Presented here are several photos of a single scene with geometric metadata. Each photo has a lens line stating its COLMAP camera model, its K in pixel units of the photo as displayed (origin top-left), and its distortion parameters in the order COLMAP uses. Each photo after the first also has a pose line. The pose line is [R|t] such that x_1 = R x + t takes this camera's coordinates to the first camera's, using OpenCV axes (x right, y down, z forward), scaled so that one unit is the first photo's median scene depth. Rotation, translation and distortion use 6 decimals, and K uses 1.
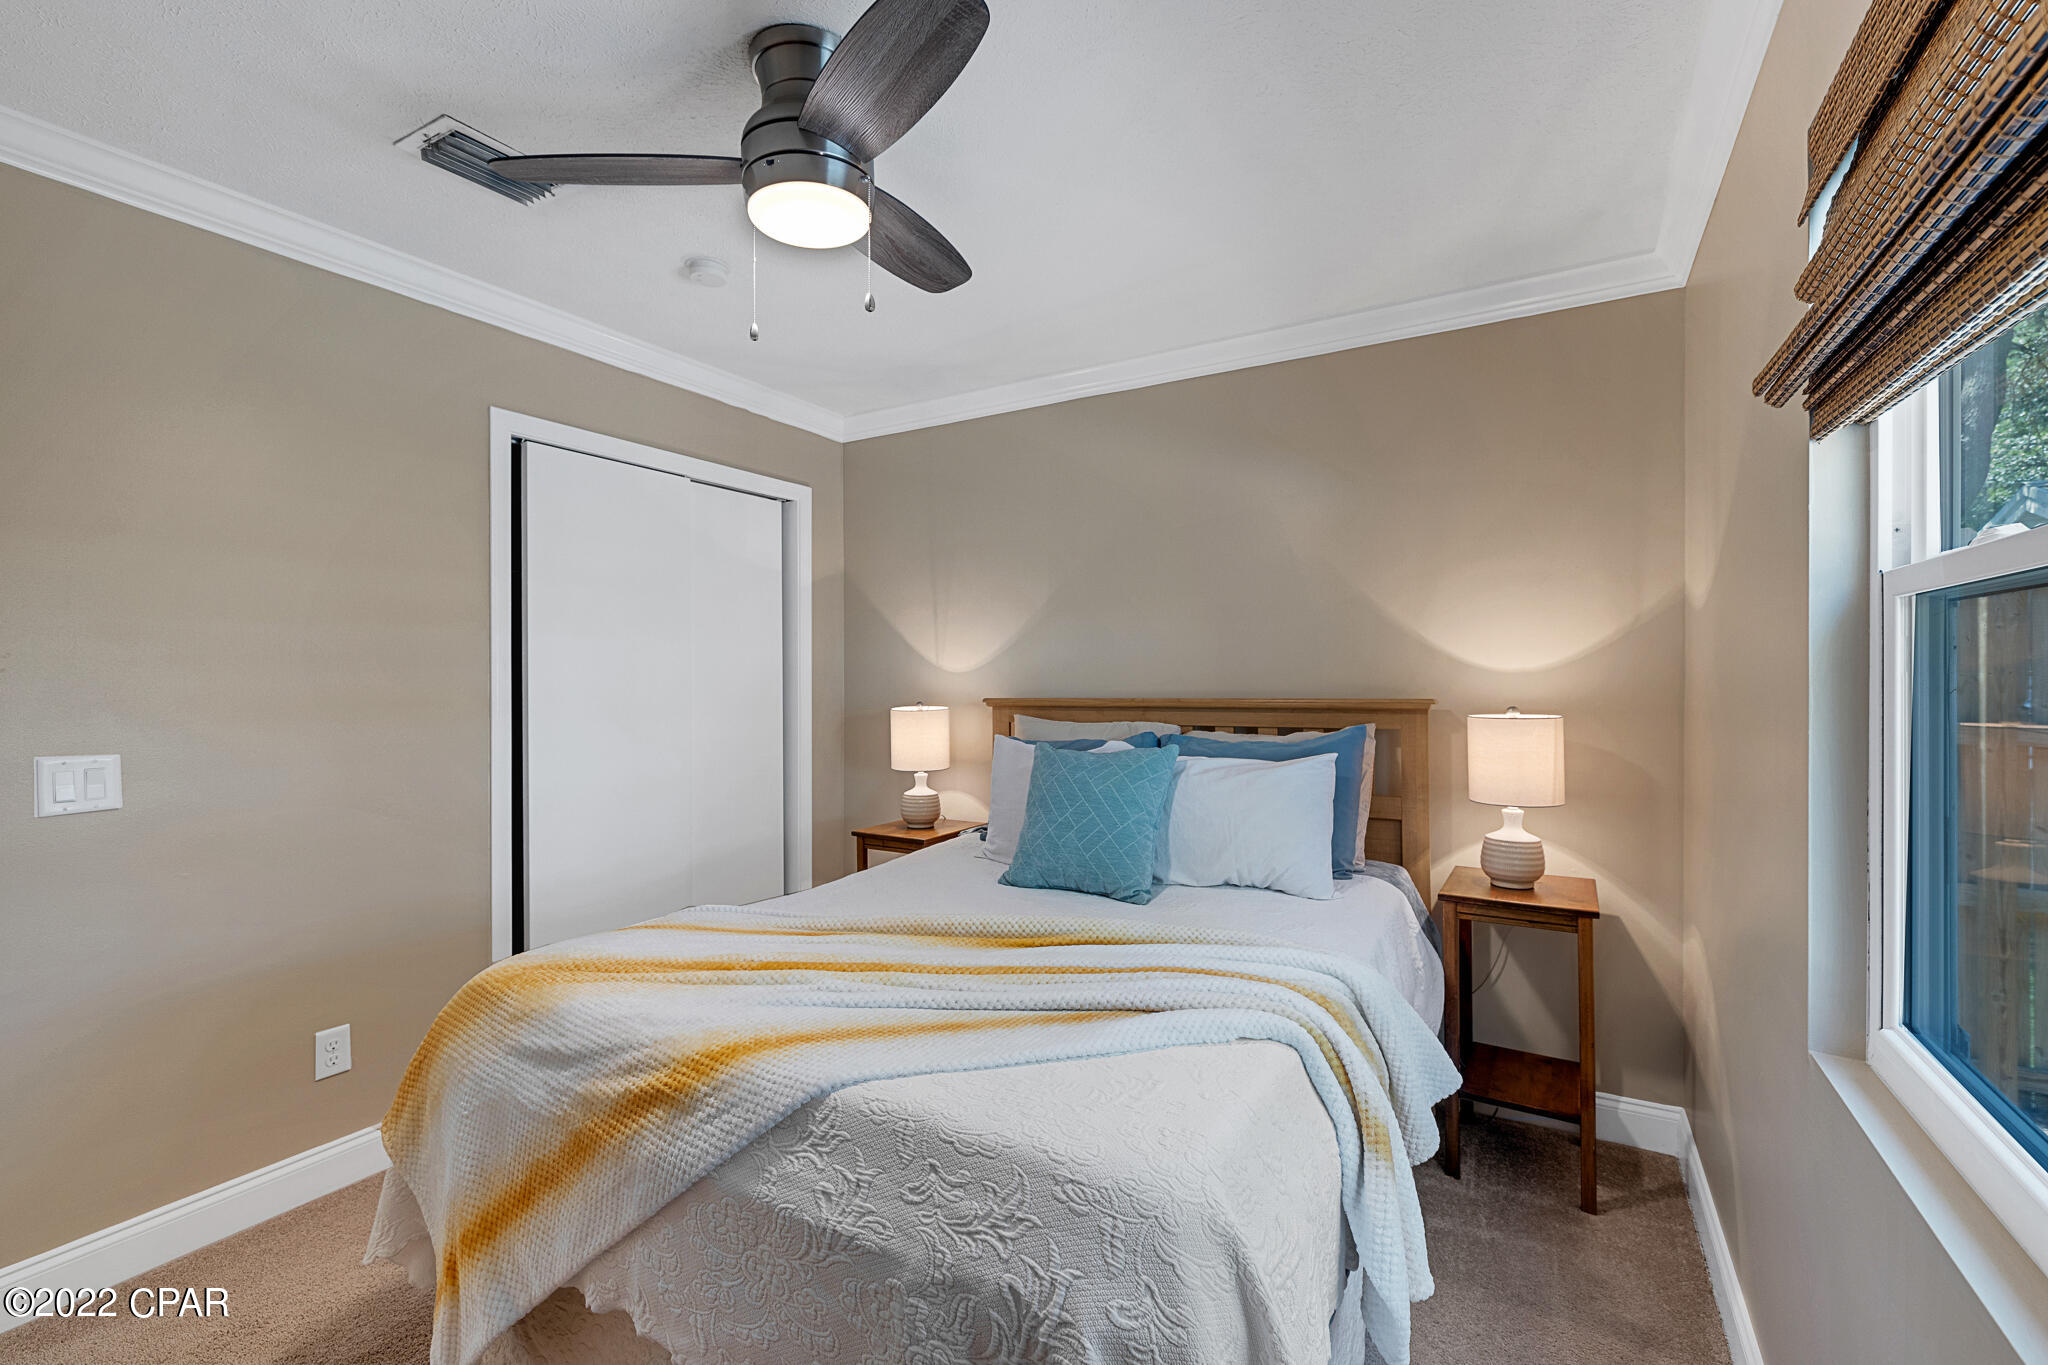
lens RADIAL K [[902.7, 0, 1024.0], [0, 902.7, 682.5], [0, 0, 1]] dist [0.000917, 0.000100]
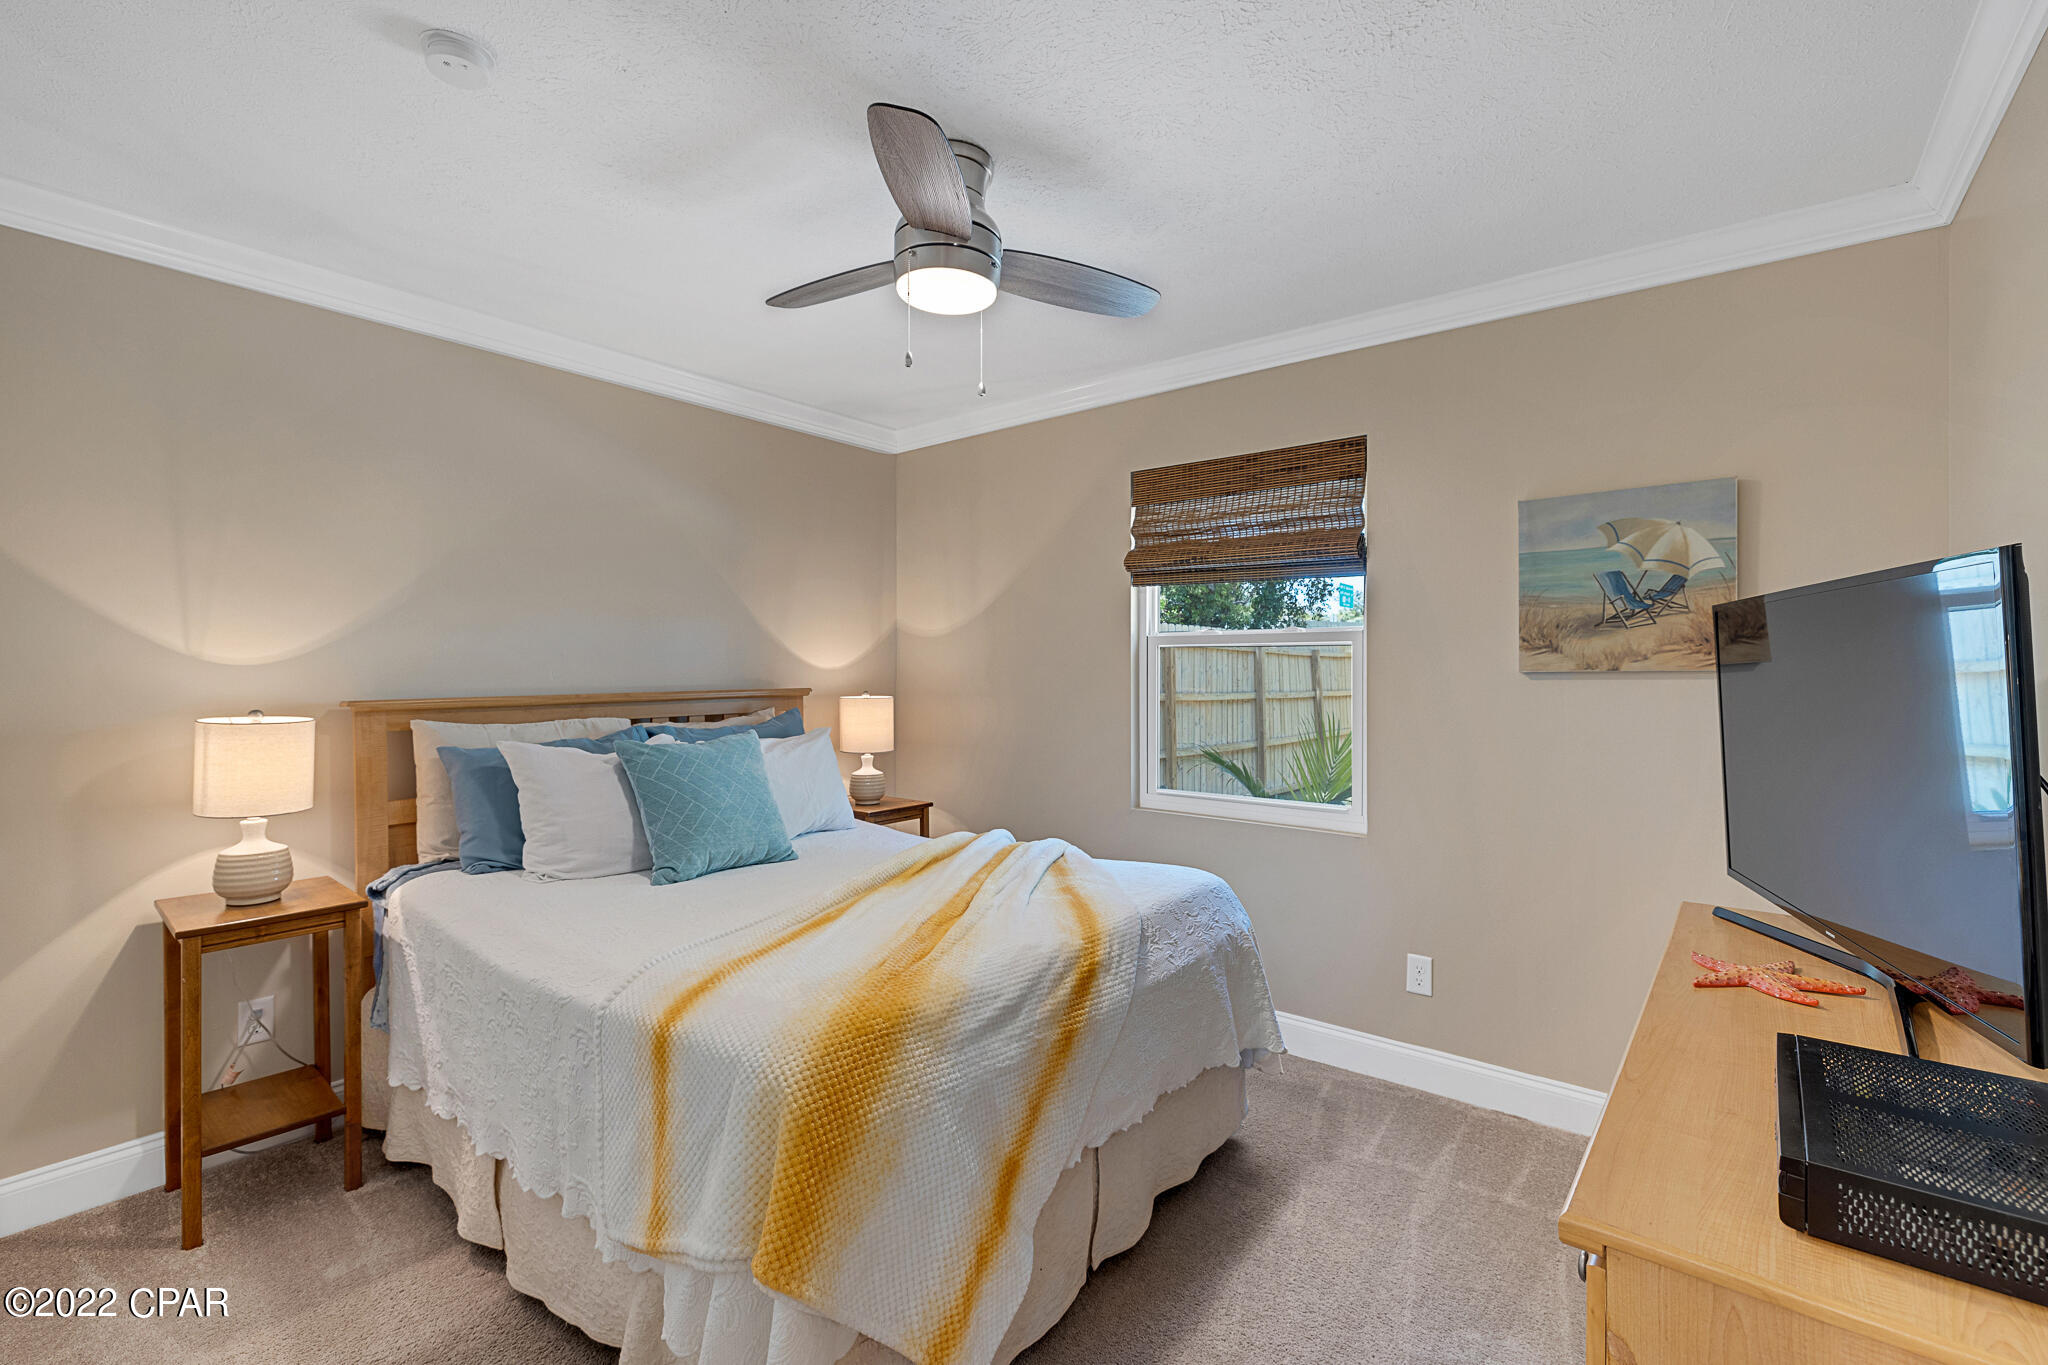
lens RADIAL K [[931.0, 0, 1024.0], [0, 931.0, 682.5], [0, 0, 1]] dist [-0.119397, -0.000063]
pose [[0.105561, -0.007274, 0.994386, -0.860078], [0.008362, 0.999944, 0.006427, 0.001929], [-0.994378, 0.007637, 0.105616, 0.454040]]
